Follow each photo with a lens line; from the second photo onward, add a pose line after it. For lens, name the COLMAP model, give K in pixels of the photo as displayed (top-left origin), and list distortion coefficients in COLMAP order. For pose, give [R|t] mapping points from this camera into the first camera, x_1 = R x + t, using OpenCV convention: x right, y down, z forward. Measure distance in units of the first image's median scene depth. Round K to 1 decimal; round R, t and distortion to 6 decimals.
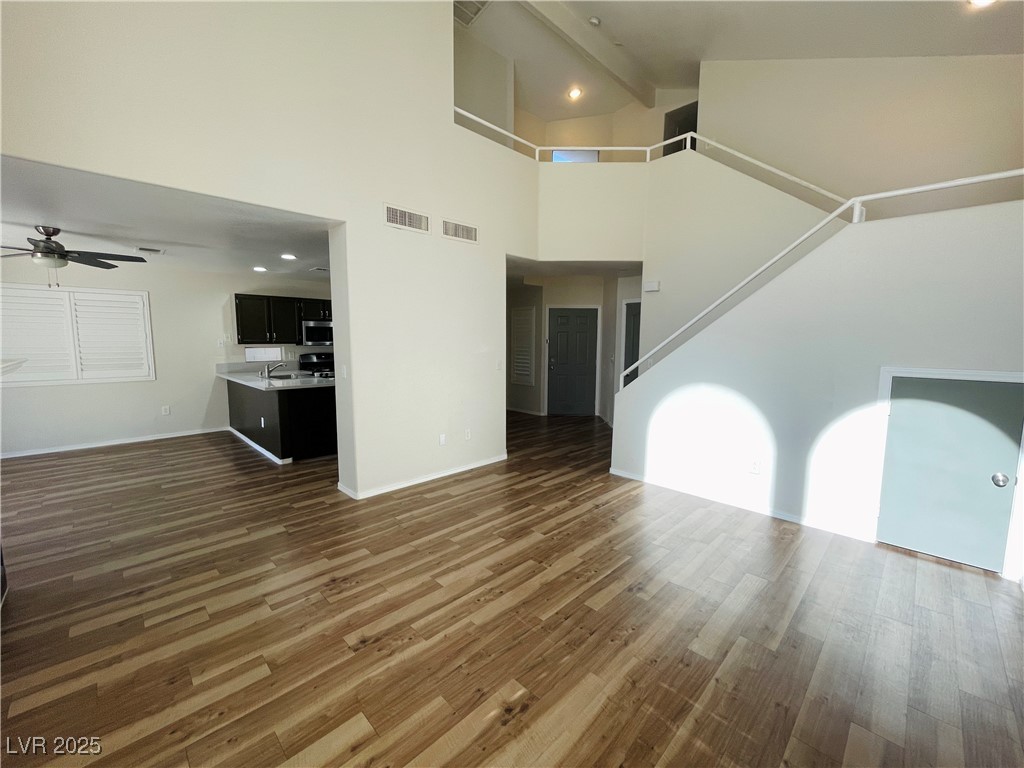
lens RADIAL K [[414.7, 0, 513.8], [0, 414.7, 383.5], [0, 0, 1]] dist [-0.001887, -0.000500]
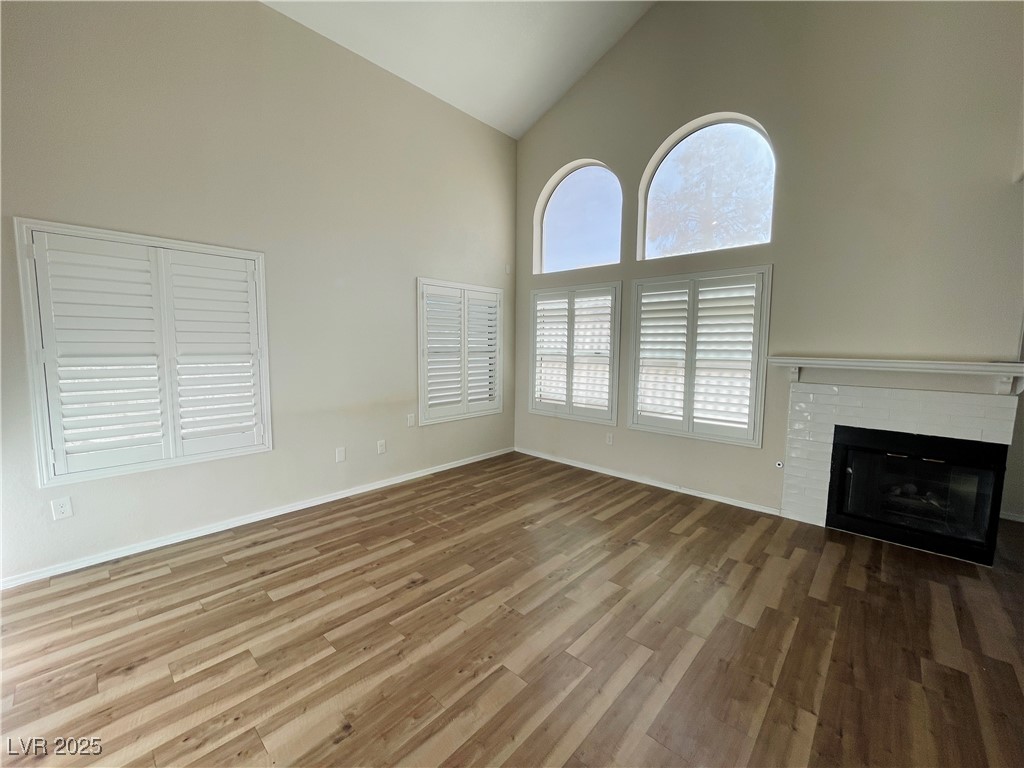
lens RADIAL K [[414.7, 0, 513.8], [0, 414.7, 383.5], [0, 0, 1]] dist [-0.001887, -0.000500]
pose [[-0.998909, -0.012738, -0.044923, 0.086512], [-0.021582, 0.979090, 0.202278, -0.140283], [0.041407, 0.203027, -0.978297, 1.441230]]
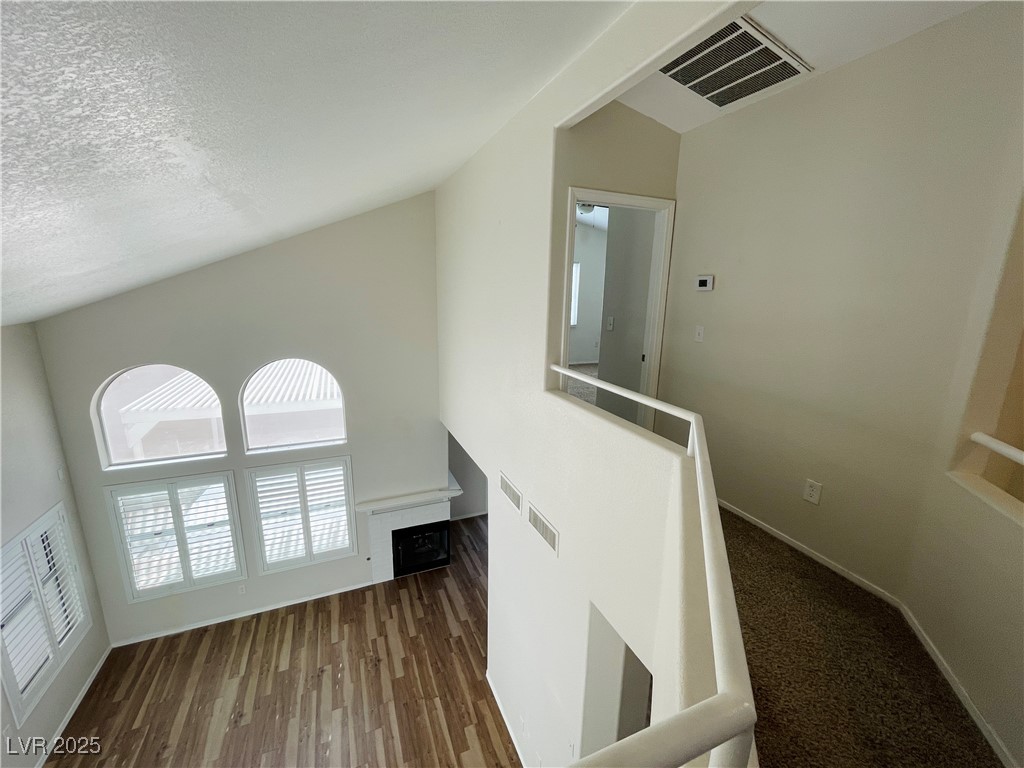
lens RADIAL K [[414.7, 0, 513.8], [0, 414.7, 383.5], [0, 0, 1]] dist [-0.001887, -0.000500]
pose [[-0.366144, 0.191674, -0.910604, 0.673594], [-0.122190, 0.960181, 0.251241, -1.054647], [0.922501, 0.203257, -0.328144, 1.531776]]
